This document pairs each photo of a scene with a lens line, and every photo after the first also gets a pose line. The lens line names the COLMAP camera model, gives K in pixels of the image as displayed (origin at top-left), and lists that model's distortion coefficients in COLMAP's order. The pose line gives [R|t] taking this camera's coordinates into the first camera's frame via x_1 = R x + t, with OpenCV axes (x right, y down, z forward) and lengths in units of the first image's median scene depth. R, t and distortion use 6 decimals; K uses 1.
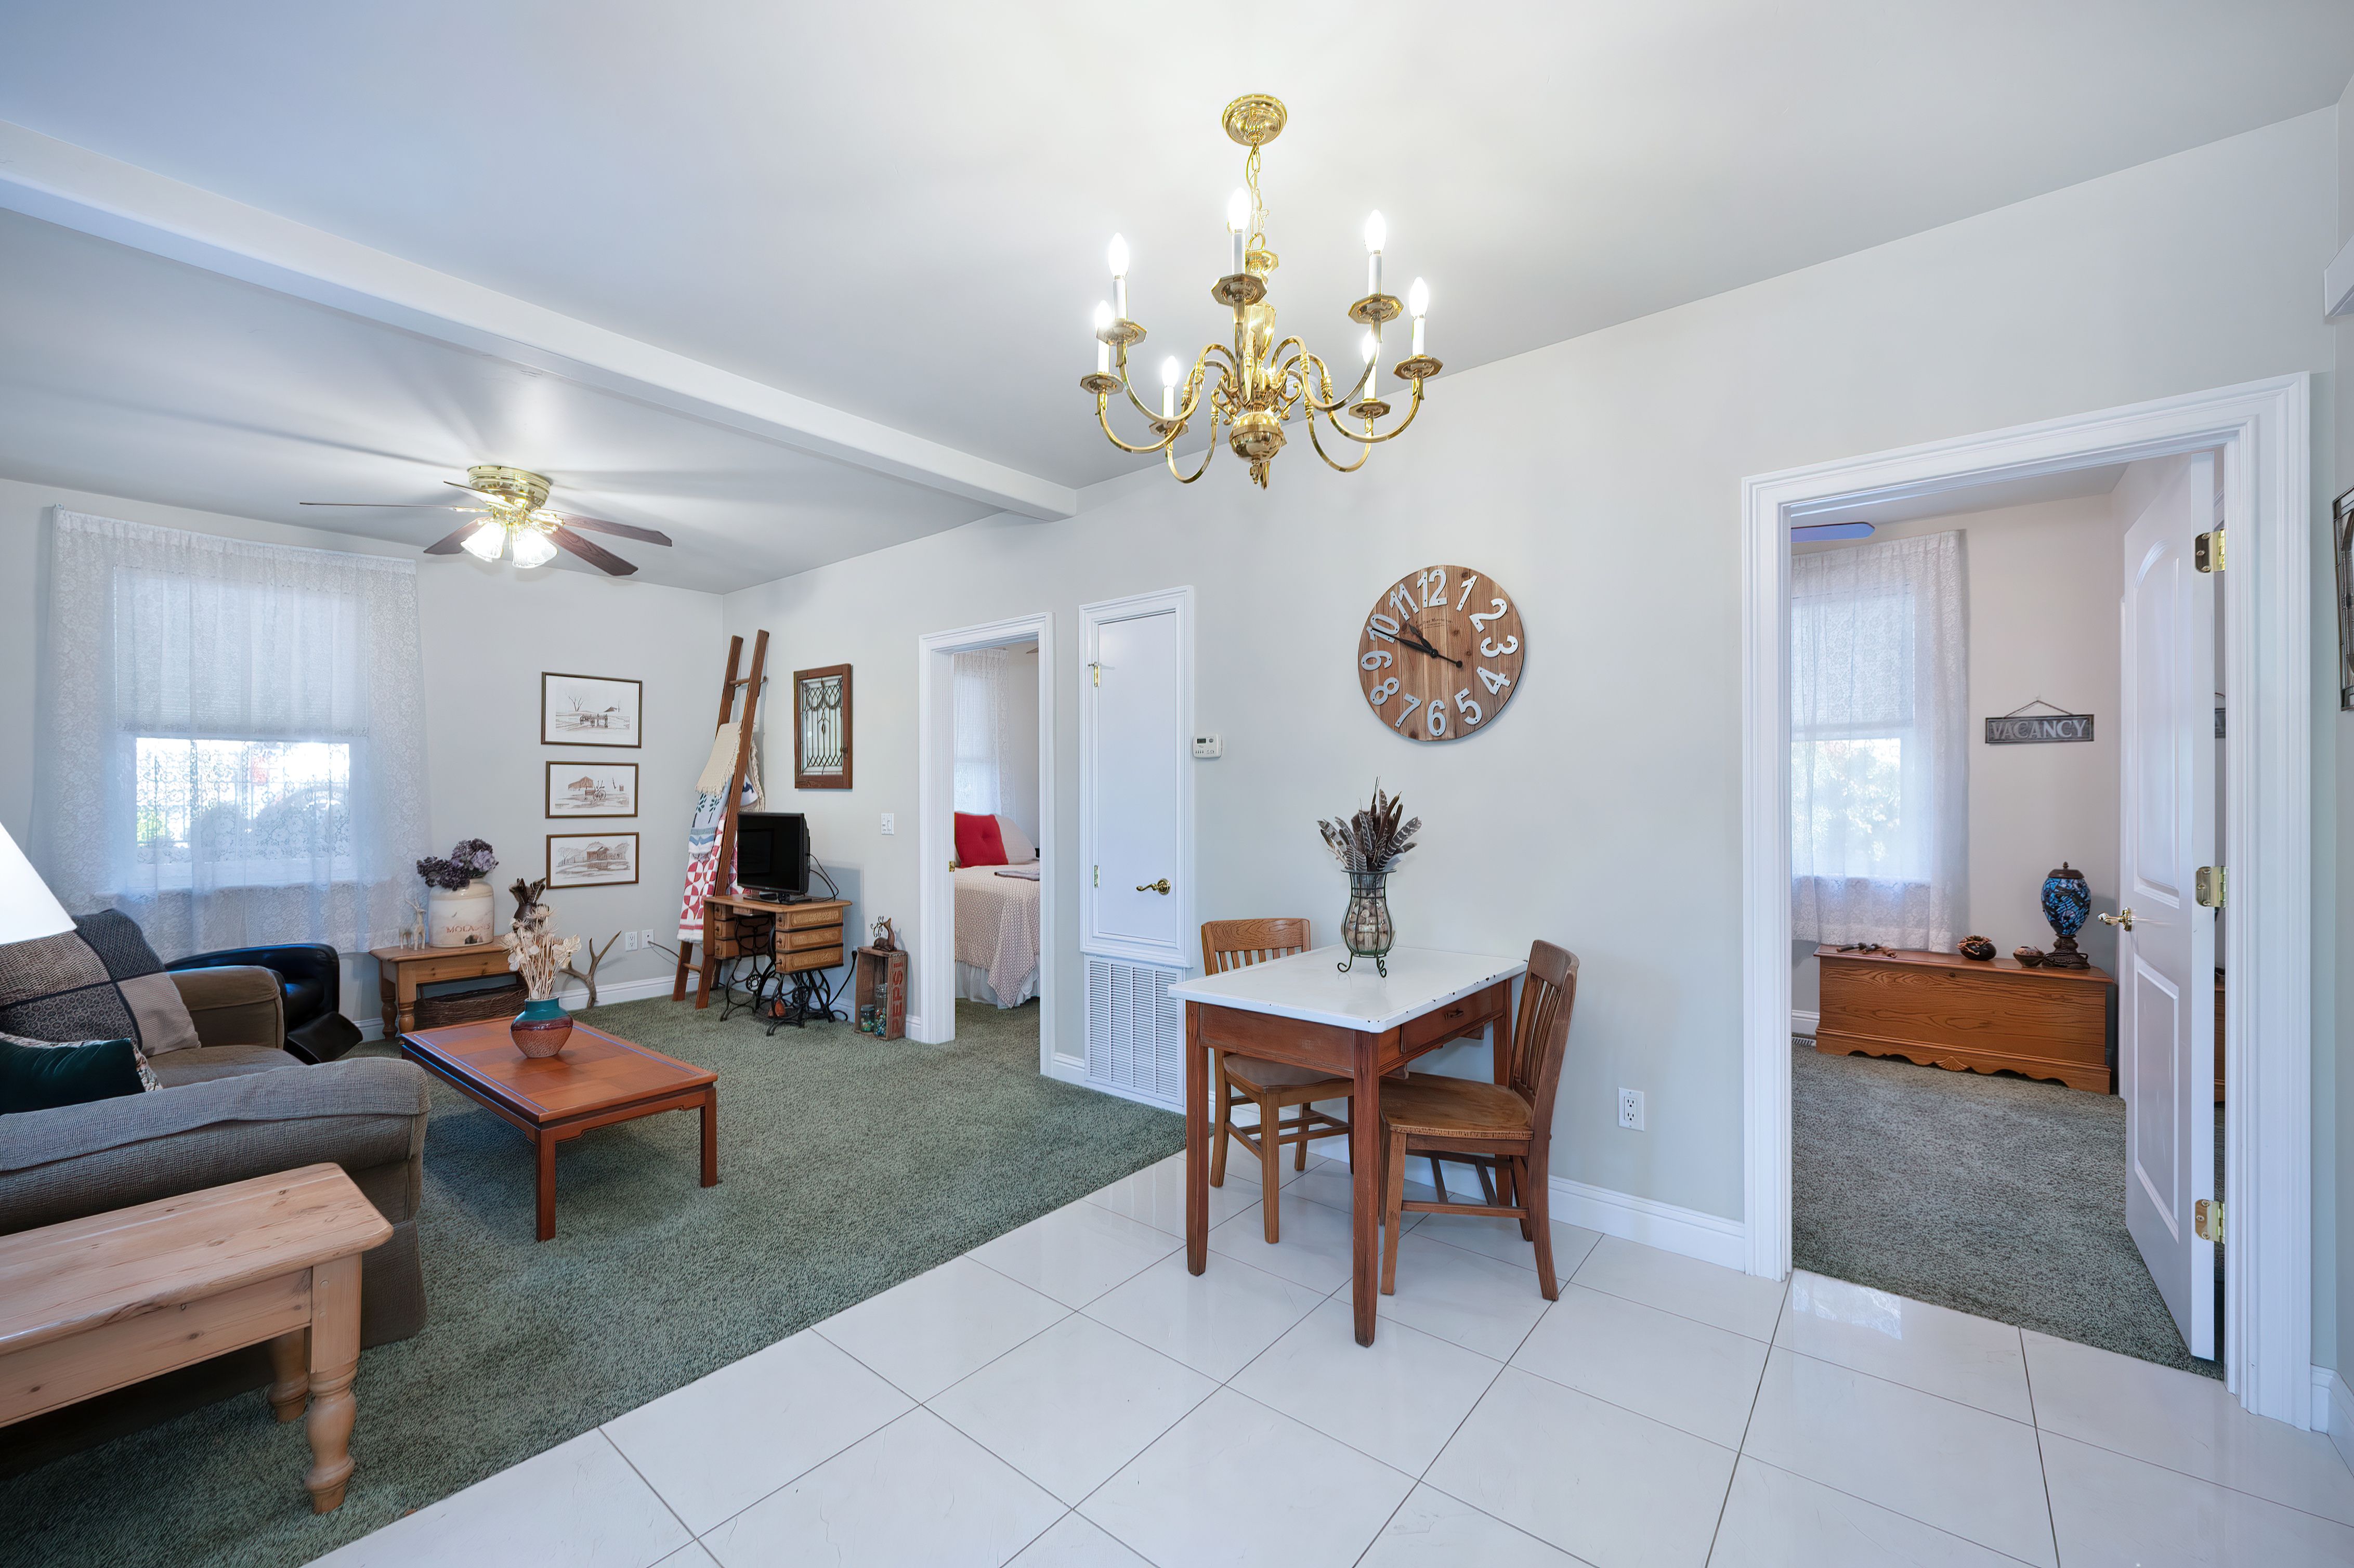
lens RADIAL K [[923.6, 0, 1184.9], [0, 923.6, 793.6], [0, 0, 1]] dist [-0.009213, 0.000367]
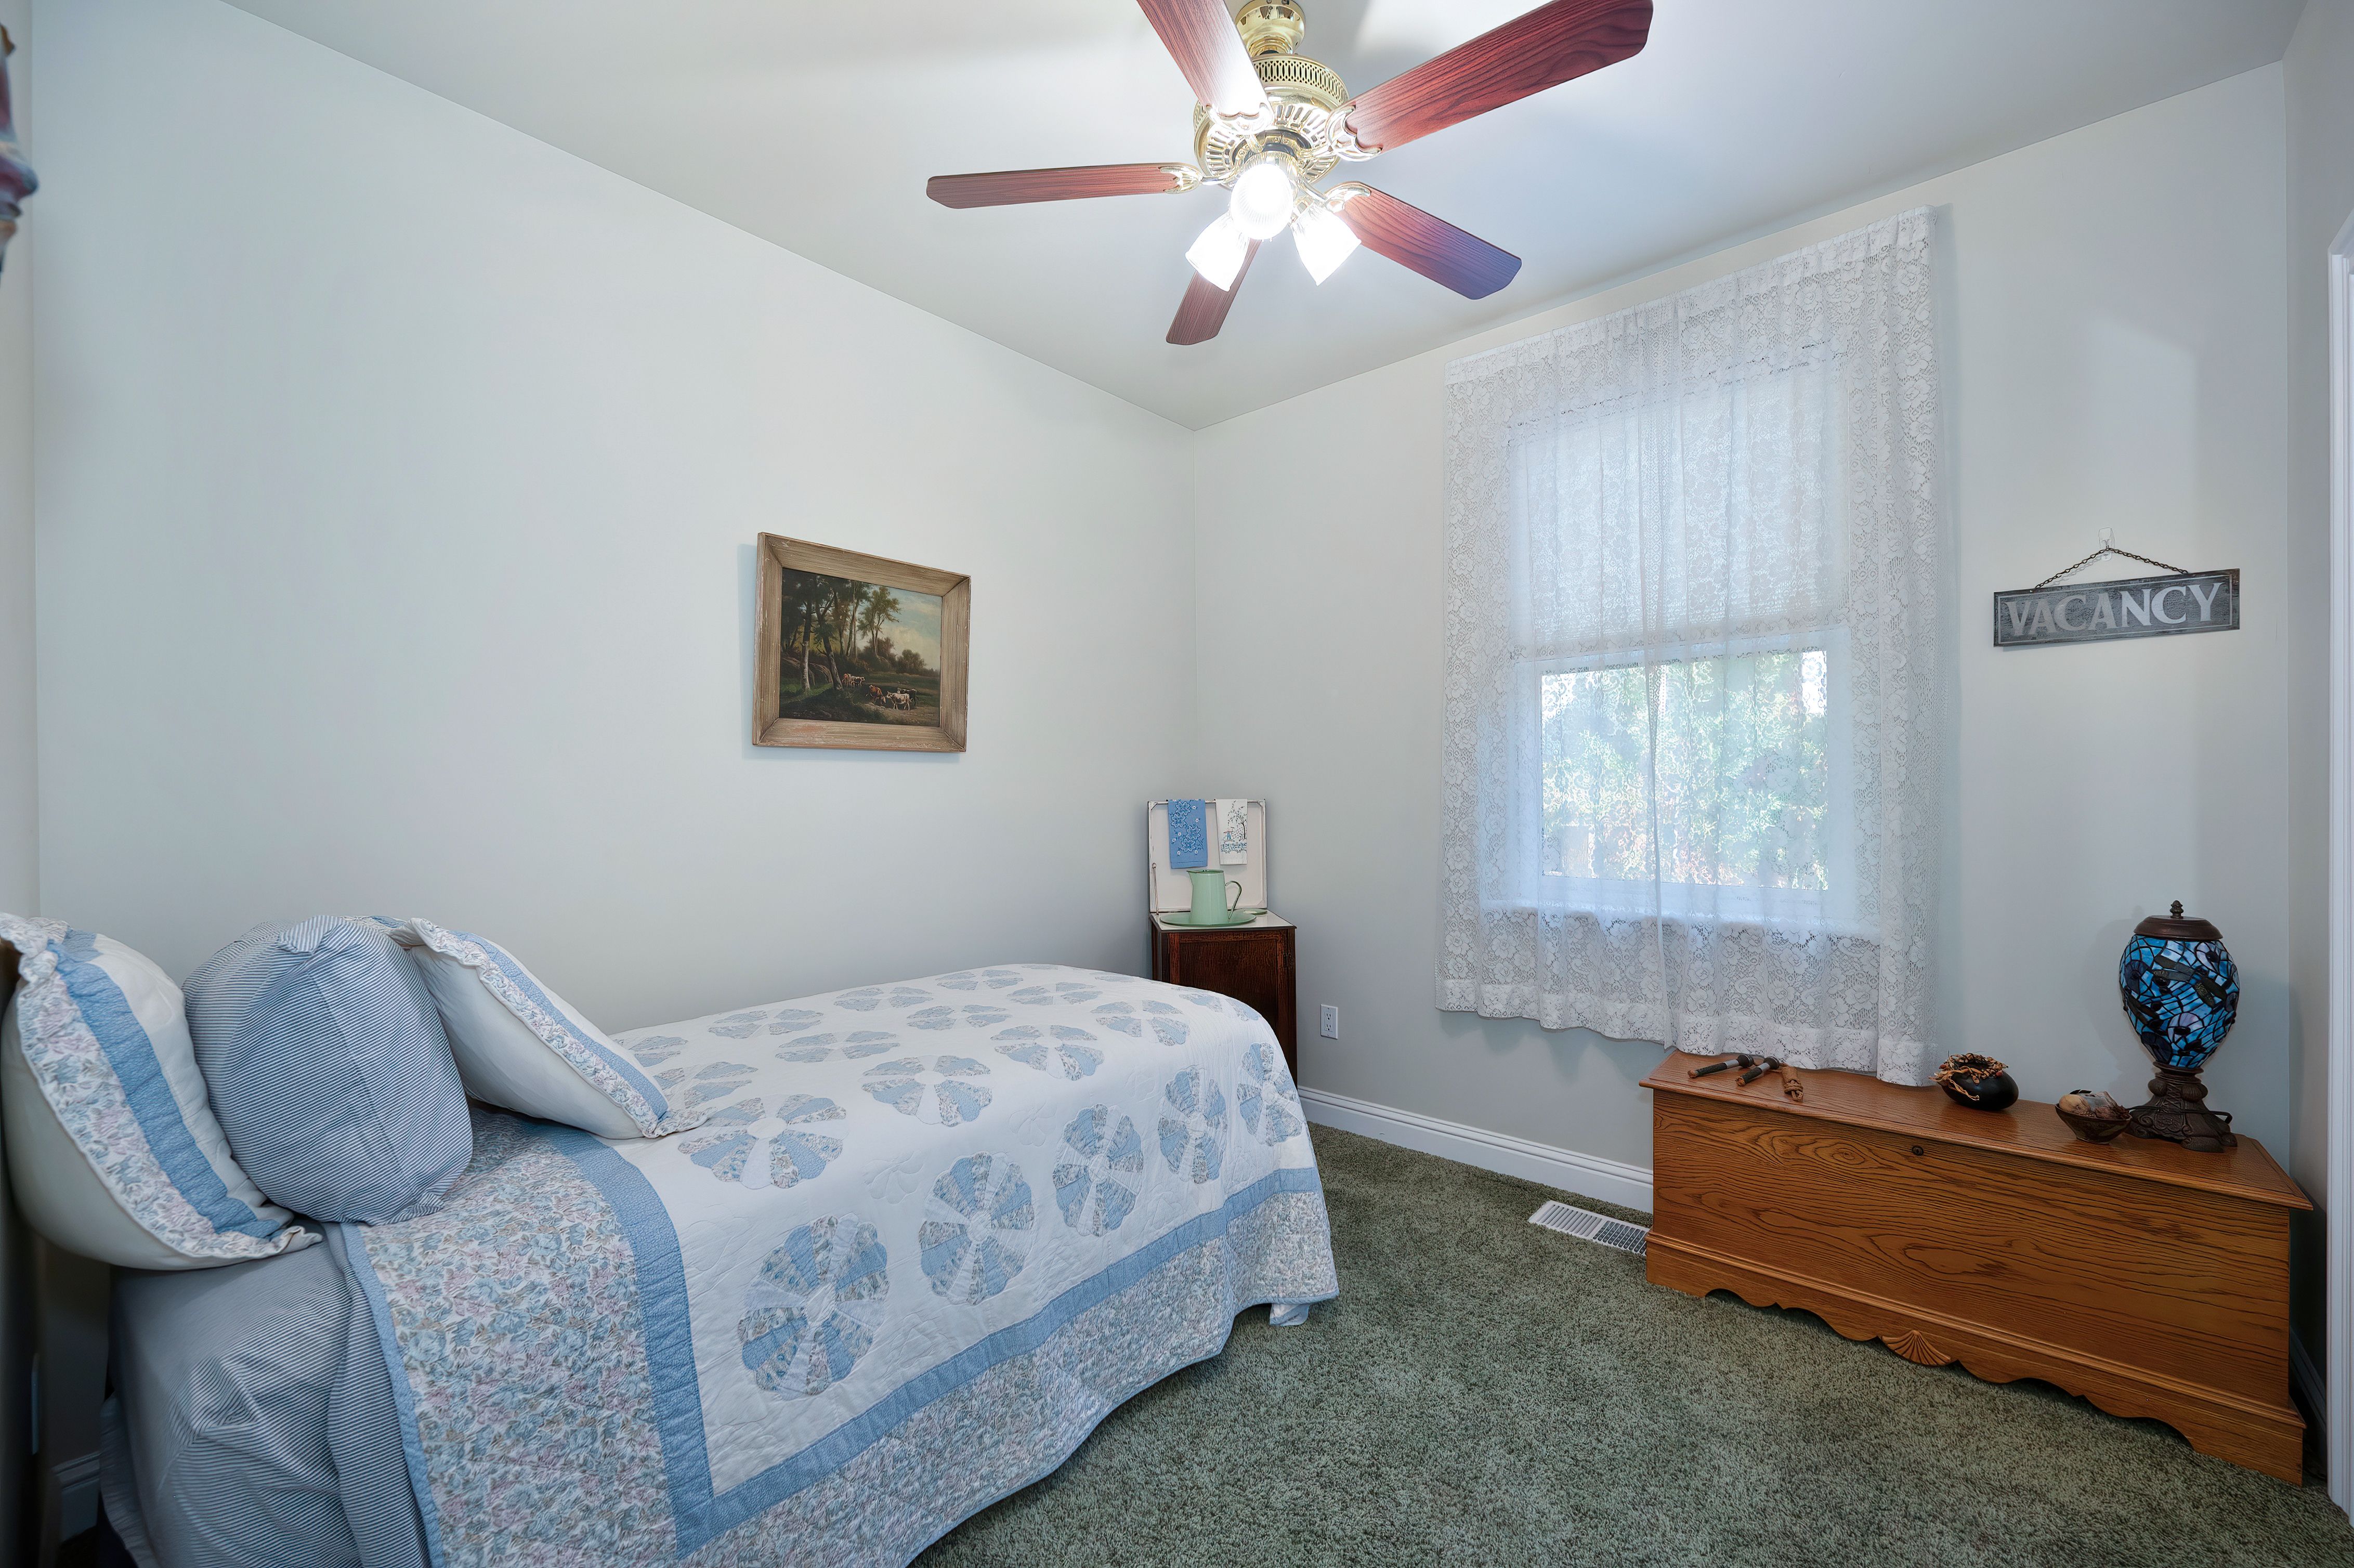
lens RADIAL K [[923.6, 0, 1181.4], [0, 923.6, 793.8], [0, 0, 1]] dist [-0.009213, 0.000367]
pose [[0.999686, -0.000973, -0.025051, 0.481524], [0.000894, 0.999995, -0.003162, 0.023257], [0.025054, 0.003139, 0.999681, 0.534618]]
